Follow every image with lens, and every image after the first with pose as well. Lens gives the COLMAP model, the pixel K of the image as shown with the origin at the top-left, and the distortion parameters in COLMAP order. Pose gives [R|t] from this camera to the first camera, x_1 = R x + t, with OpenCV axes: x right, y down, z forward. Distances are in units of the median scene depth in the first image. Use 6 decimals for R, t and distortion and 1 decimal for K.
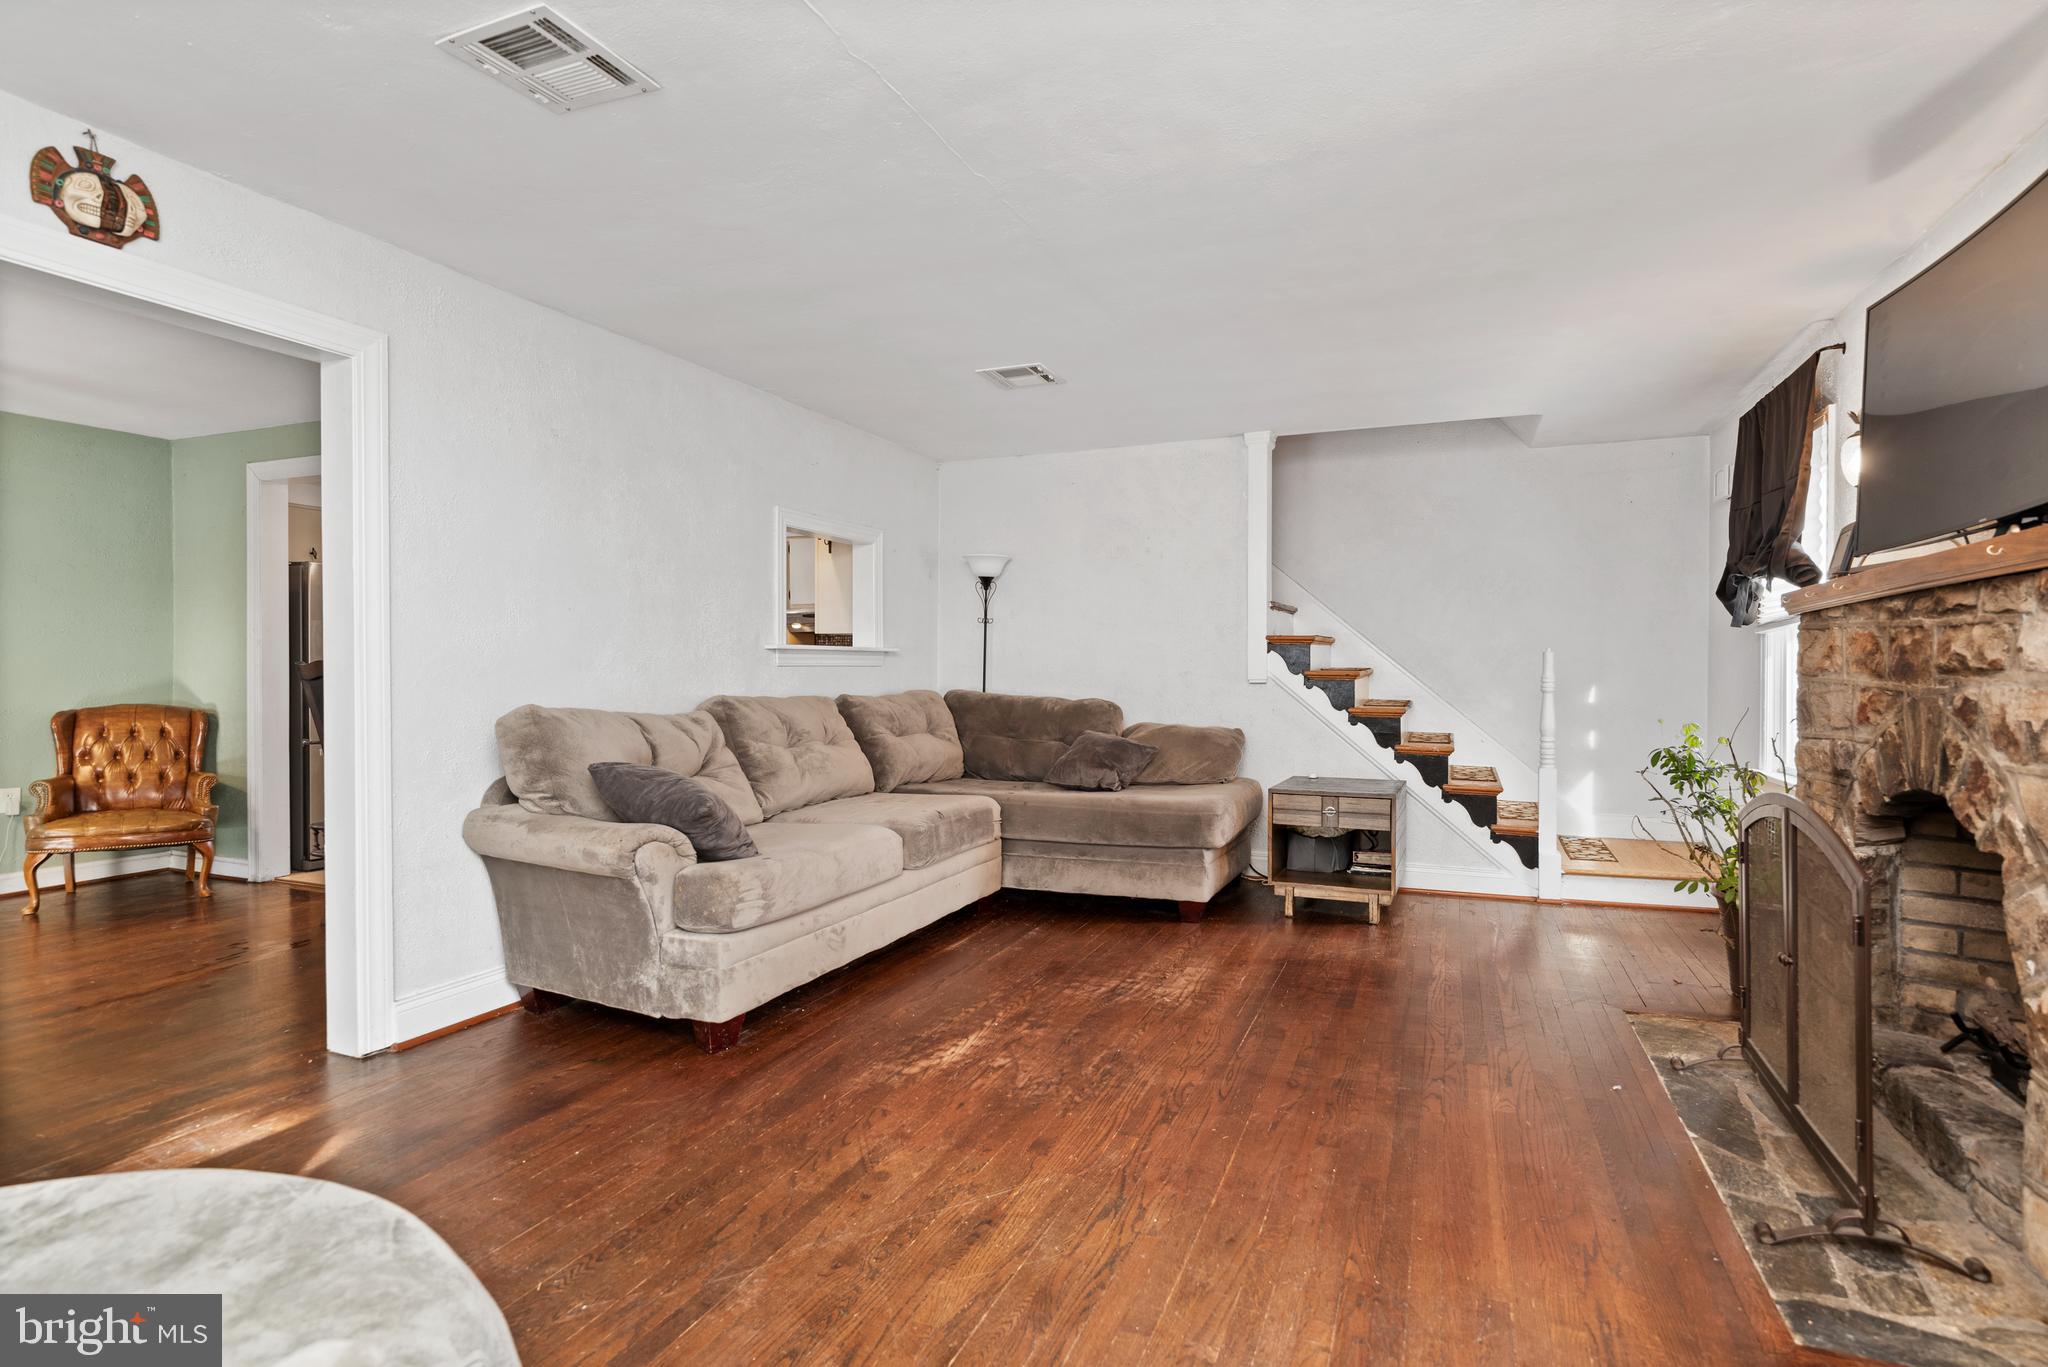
lens RADIAL K [[1007.9, 0, 1048.2], [0, 1007.9, 658.9], [0, 0, 1]] dist [0.001509, 0.000331]
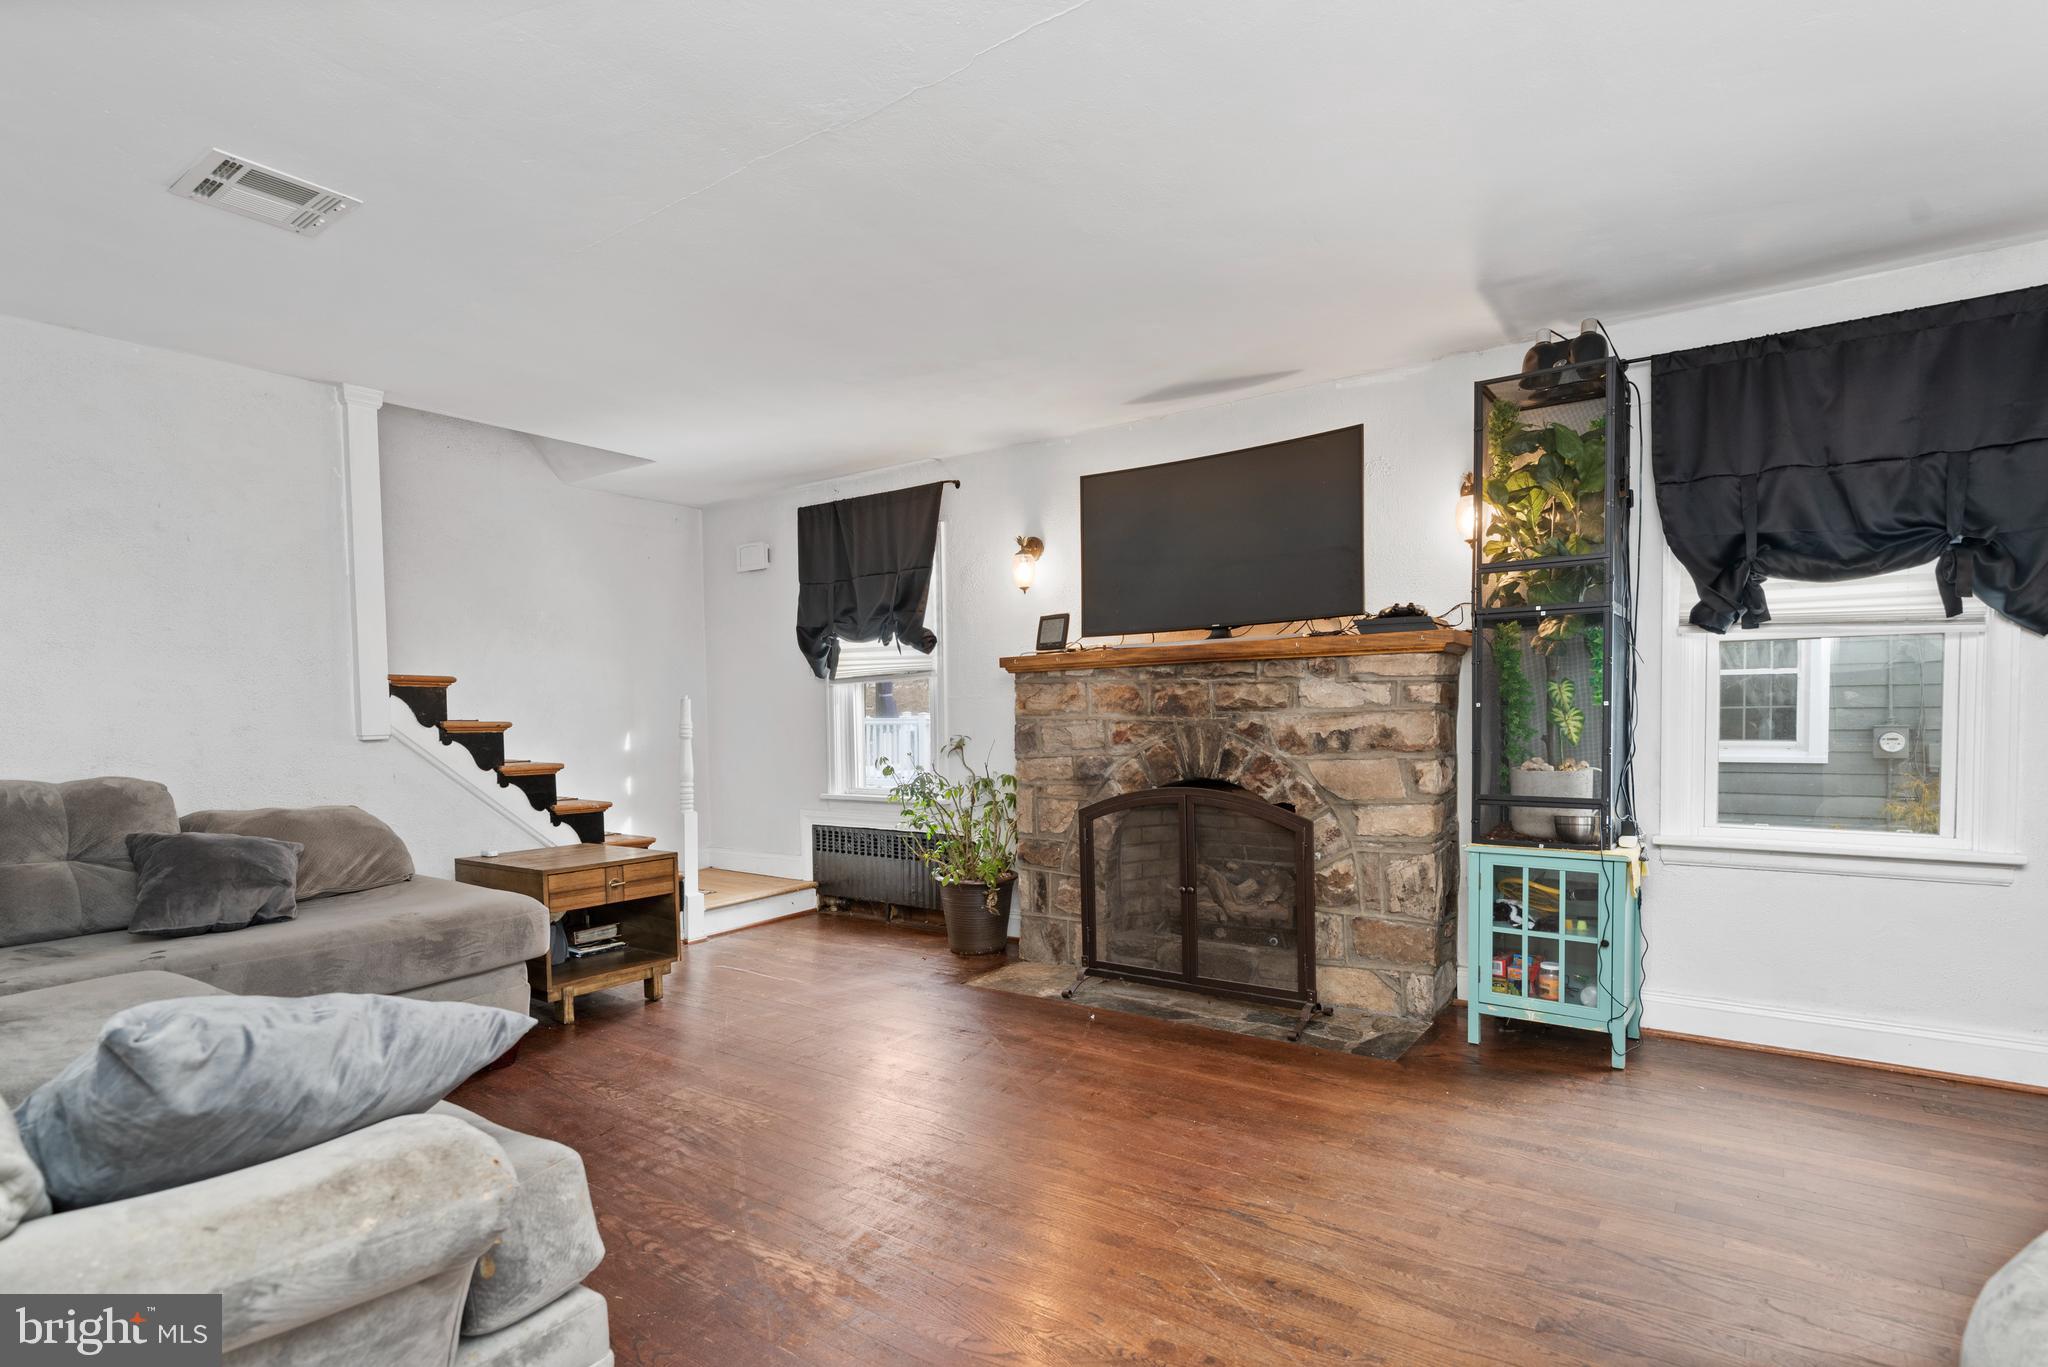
lens RADIAL K [[1033.5, 0, 1022.3], [0, 1033.5, 743.8], [0, 0, 1]] dist [-0.000876, -0.000055]
pose [[0.238374, -0.034329, 0.970566, -0.545914], [0.005395, 0.999406, 0.034024, 0.005303], [-0.971158, -0.002874, 0.238418, 0.516127]]
